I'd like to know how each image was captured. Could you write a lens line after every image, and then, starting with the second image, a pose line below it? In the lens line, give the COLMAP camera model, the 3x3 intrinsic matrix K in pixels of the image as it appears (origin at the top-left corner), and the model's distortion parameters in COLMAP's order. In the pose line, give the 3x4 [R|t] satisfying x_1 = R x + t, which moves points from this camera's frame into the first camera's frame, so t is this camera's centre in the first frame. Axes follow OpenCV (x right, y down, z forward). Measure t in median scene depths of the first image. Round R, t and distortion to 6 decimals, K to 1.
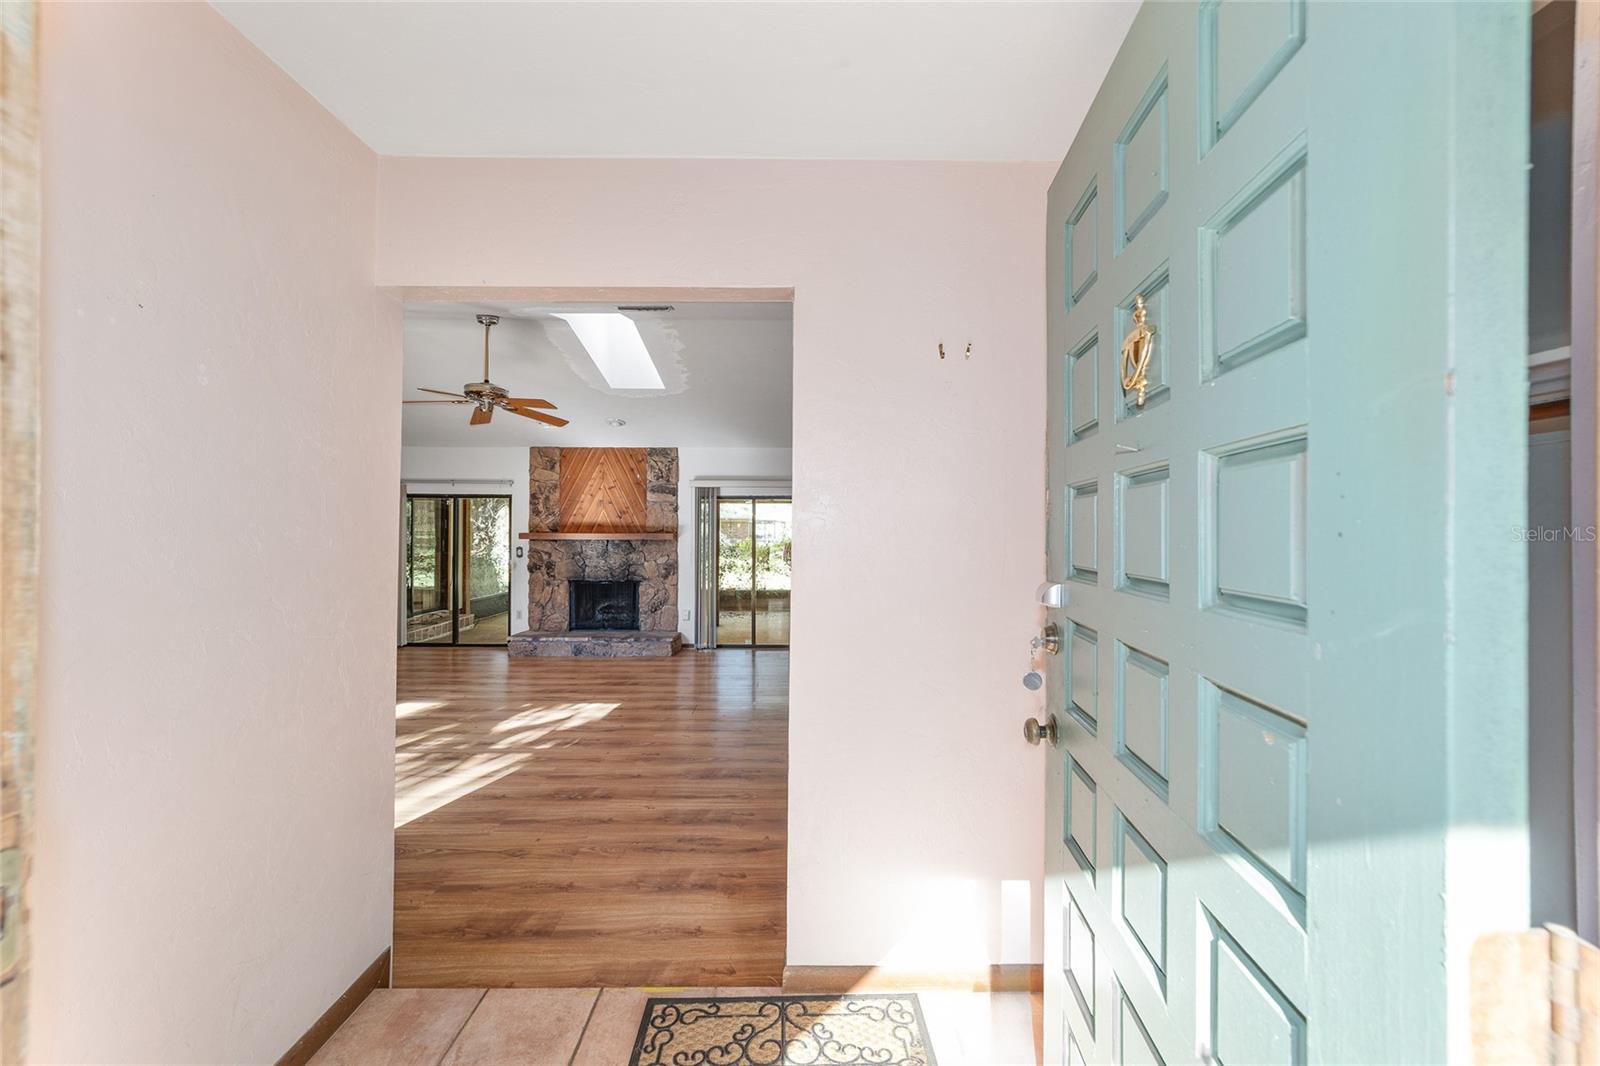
lens RADIAL K [[617.4, 0, 798.1], [0, 617.4, 533.5], [0, 0, 1]] dist [-0.012053, 0.003004]
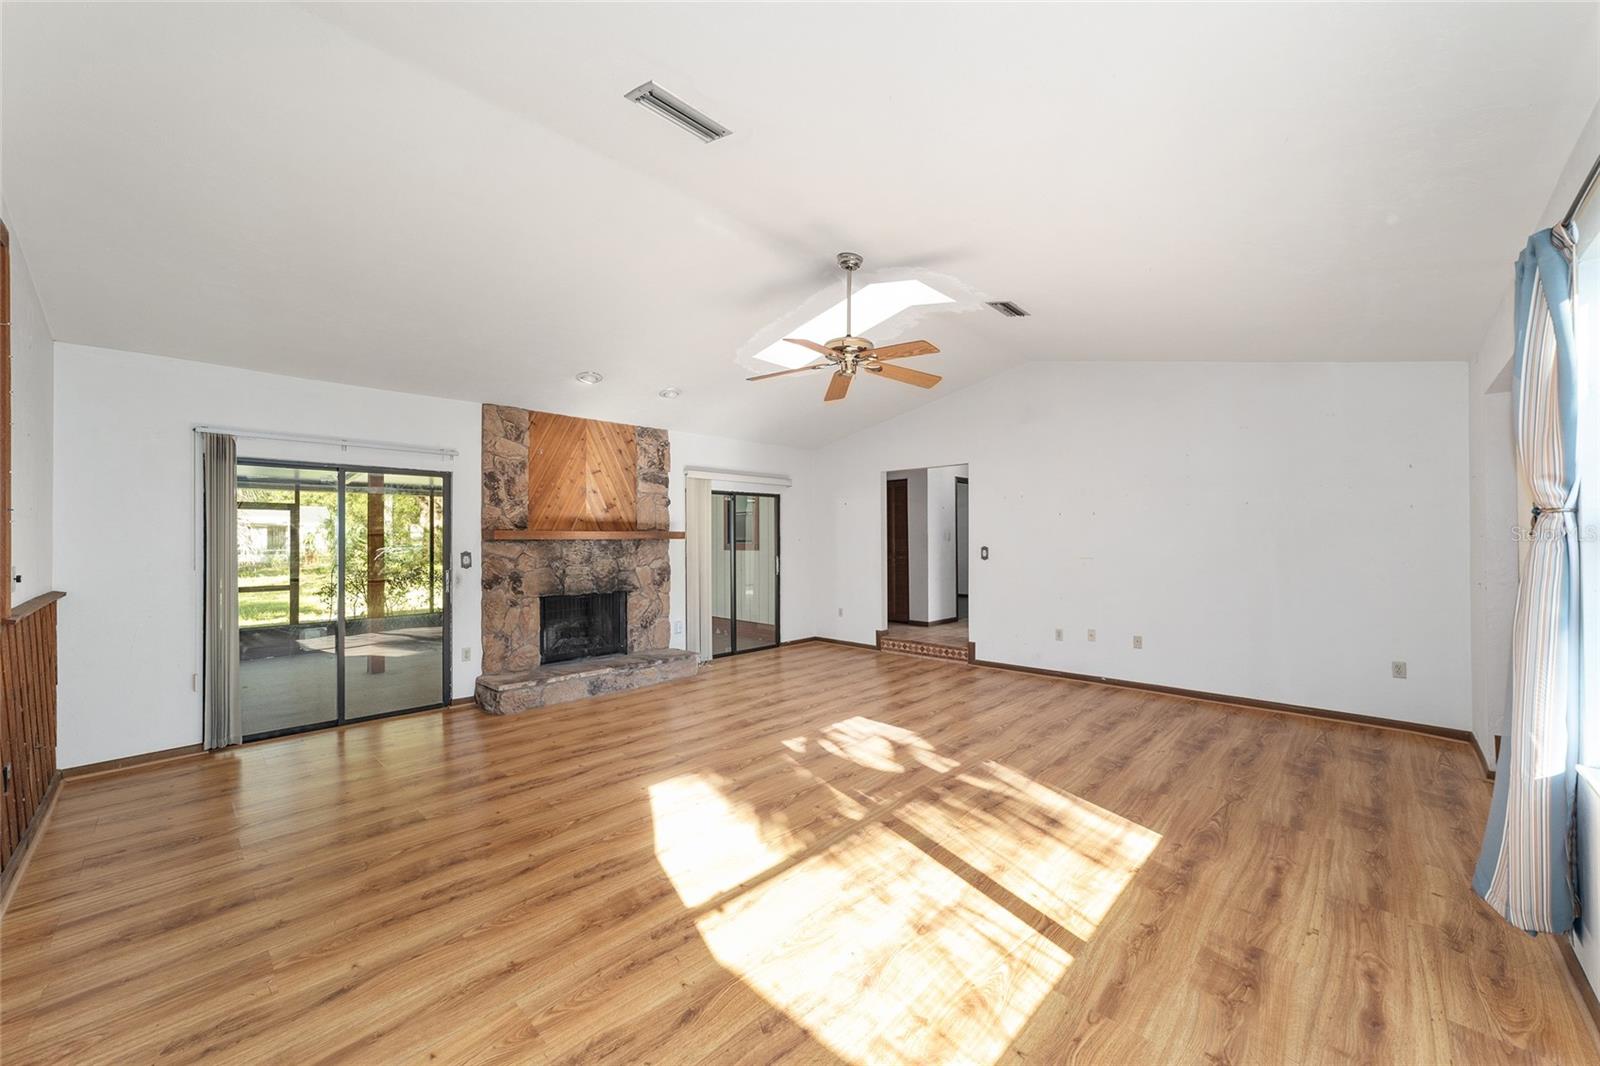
lens RADIAL K [[617.4, 0, 795.2], [0, 617.4, 534.7], [0, 0, 1]] dist [-0.012053, 0.003004]
pose [[0.693722, -0.001619, 0.720241, -0.684738], [0.008394, 0.999948, -0.005837, 0.010241], [-0.720194, 0.010095, 0.693699, 0.290704]]
